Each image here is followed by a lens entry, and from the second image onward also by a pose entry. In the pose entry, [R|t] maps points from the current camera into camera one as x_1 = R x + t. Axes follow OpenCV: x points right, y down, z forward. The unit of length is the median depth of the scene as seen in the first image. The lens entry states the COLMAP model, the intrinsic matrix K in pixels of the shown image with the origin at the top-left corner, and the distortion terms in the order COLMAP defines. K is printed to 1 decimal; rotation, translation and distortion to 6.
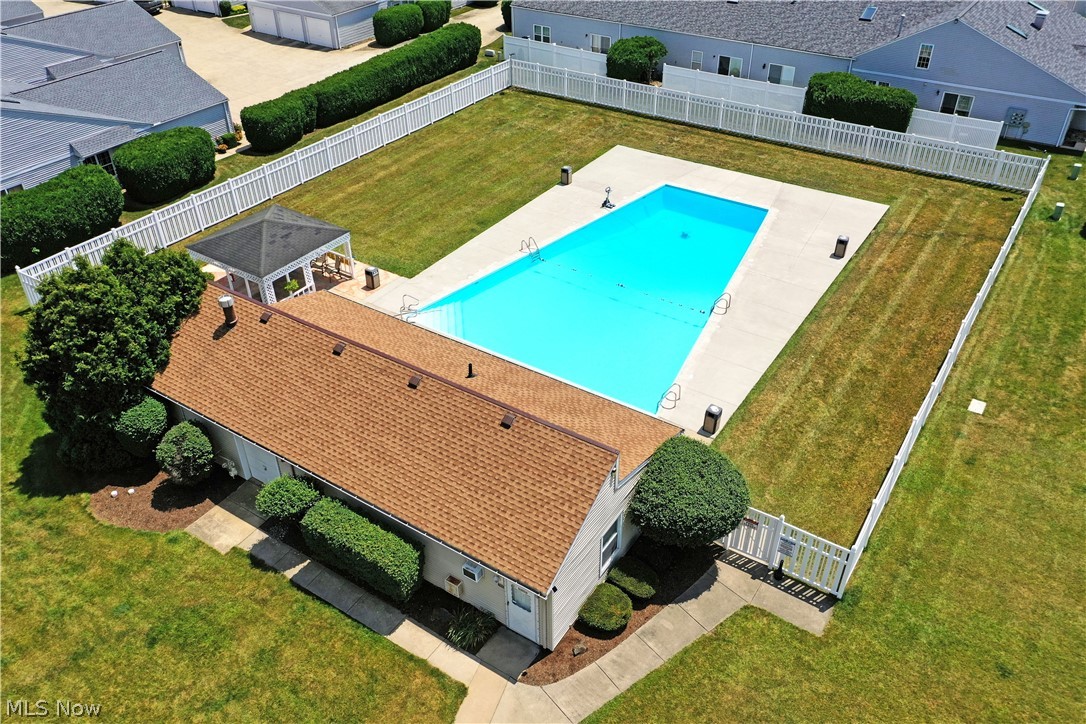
lens RADIAL K [[868.6, 0, 543.0], [0, 868.6, 362.0], [0, 0, 1]] dist [0.027247, 0.012536]
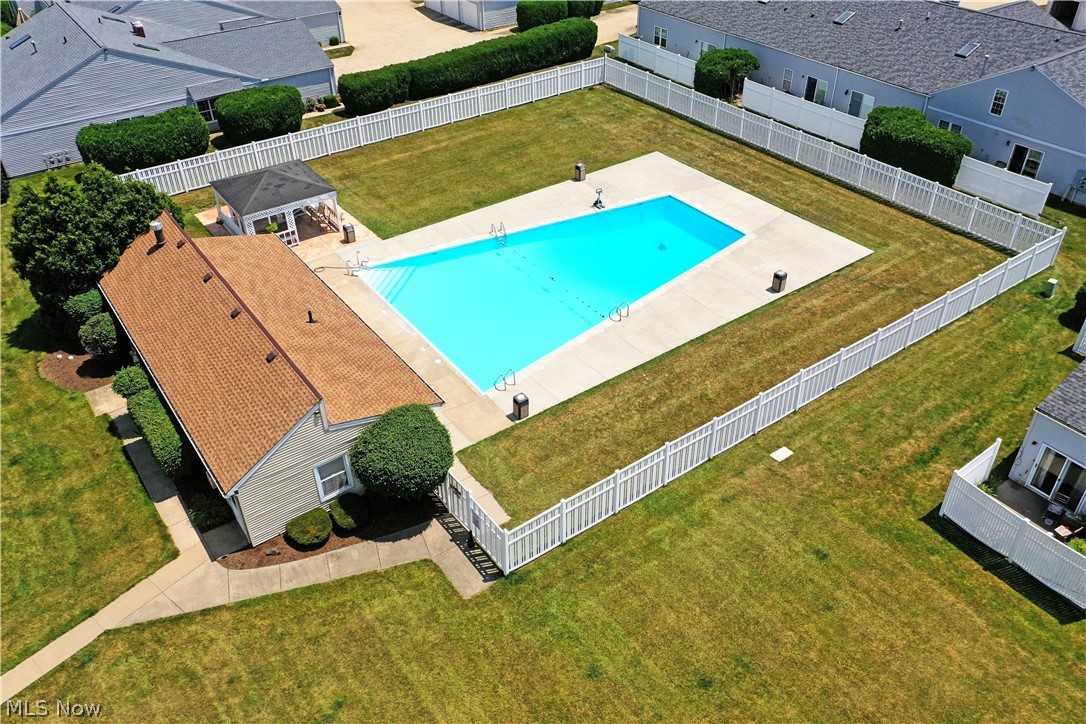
lens RADIAL K [[868.6, 0, 543.0], [0, 868.6, 362.0], [0, 0, 1]] dist [0.027247, 0.012536]
pose [[0.935855, 0.207616, -0.284730, 0.351481], [-0.202018, 0.978143, 0.049237, -0.032725], [0.288729, 0.011441, 0.957342, -0.028940]]
